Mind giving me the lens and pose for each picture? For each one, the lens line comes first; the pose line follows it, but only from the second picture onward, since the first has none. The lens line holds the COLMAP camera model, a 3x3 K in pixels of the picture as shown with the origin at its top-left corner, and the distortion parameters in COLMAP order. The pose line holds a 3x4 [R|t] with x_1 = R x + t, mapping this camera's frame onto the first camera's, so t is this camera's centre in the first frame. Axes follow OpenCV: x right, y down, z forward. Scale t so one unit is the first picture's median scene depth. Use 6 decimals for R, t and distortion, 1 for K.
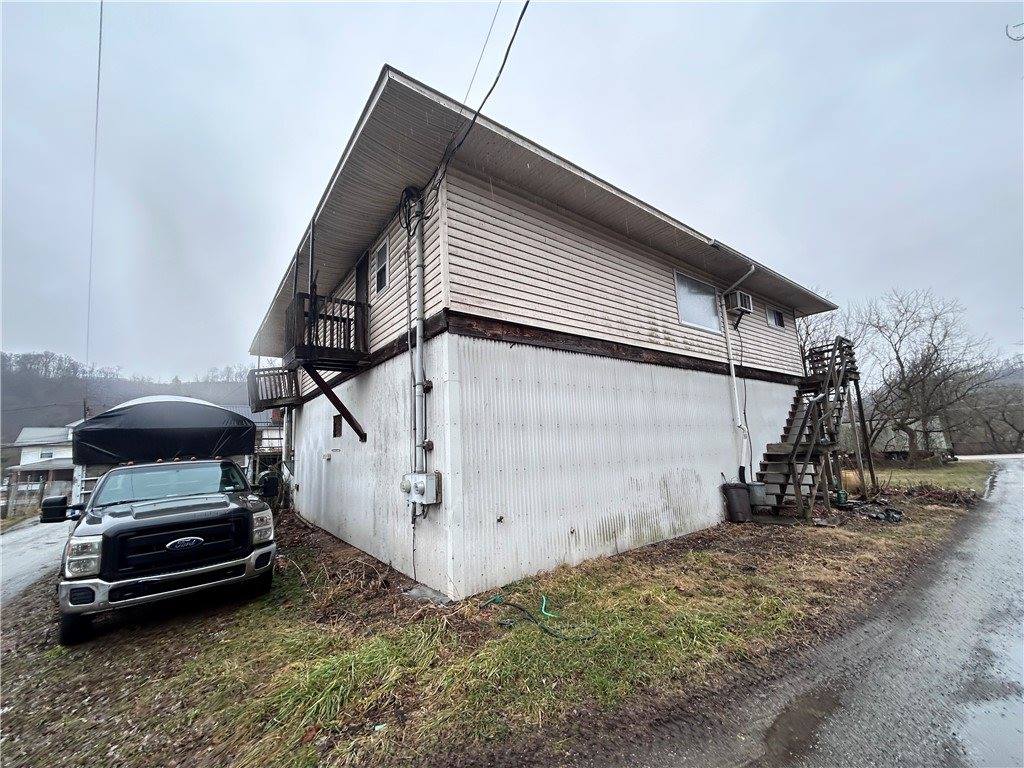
lens RADIAL K [[409.8, 0, 511.7], [0, 409.8, 382.3], [0, 0, 1]] dist [0.001209, -0.000069]
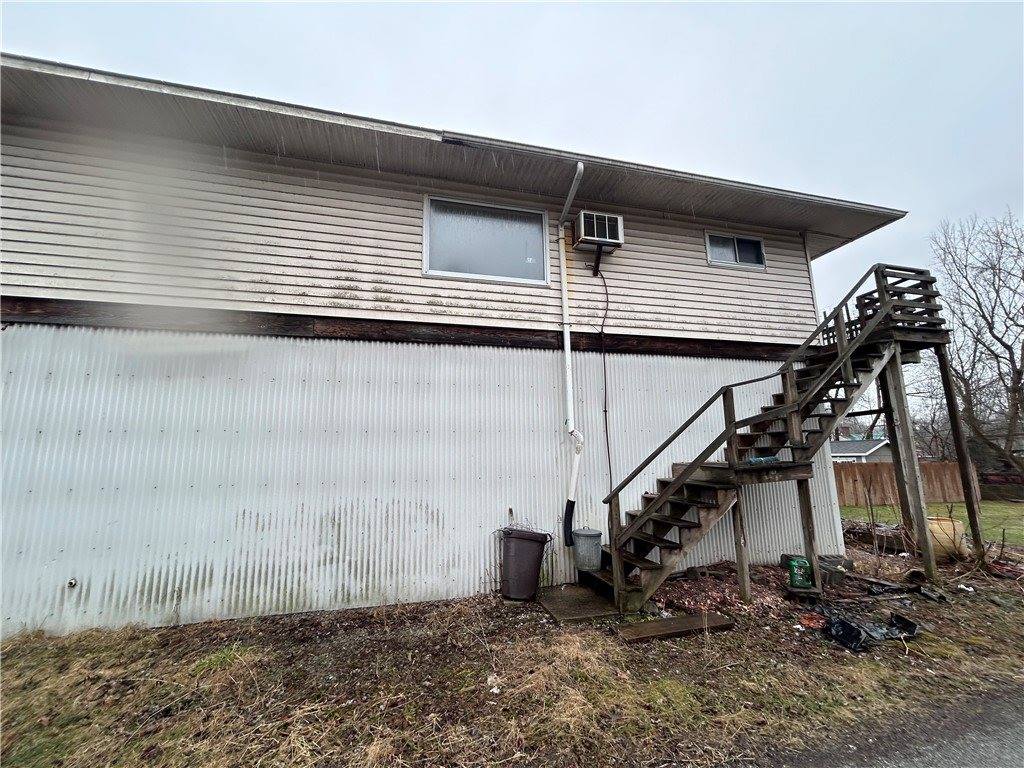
lens RADIAL K [[409.8, 0, 511.6], [0, 409.8, 385.4], [0, 0, 1]] dist [0.001209, -0.000069]
pose [[0.921686, -0.040051, -0.385864, 0.806759], [0.040019, 0.999166, -0.008120, 0.043862], [0.385868, -0.007958, 0.922520, 0.465742]]
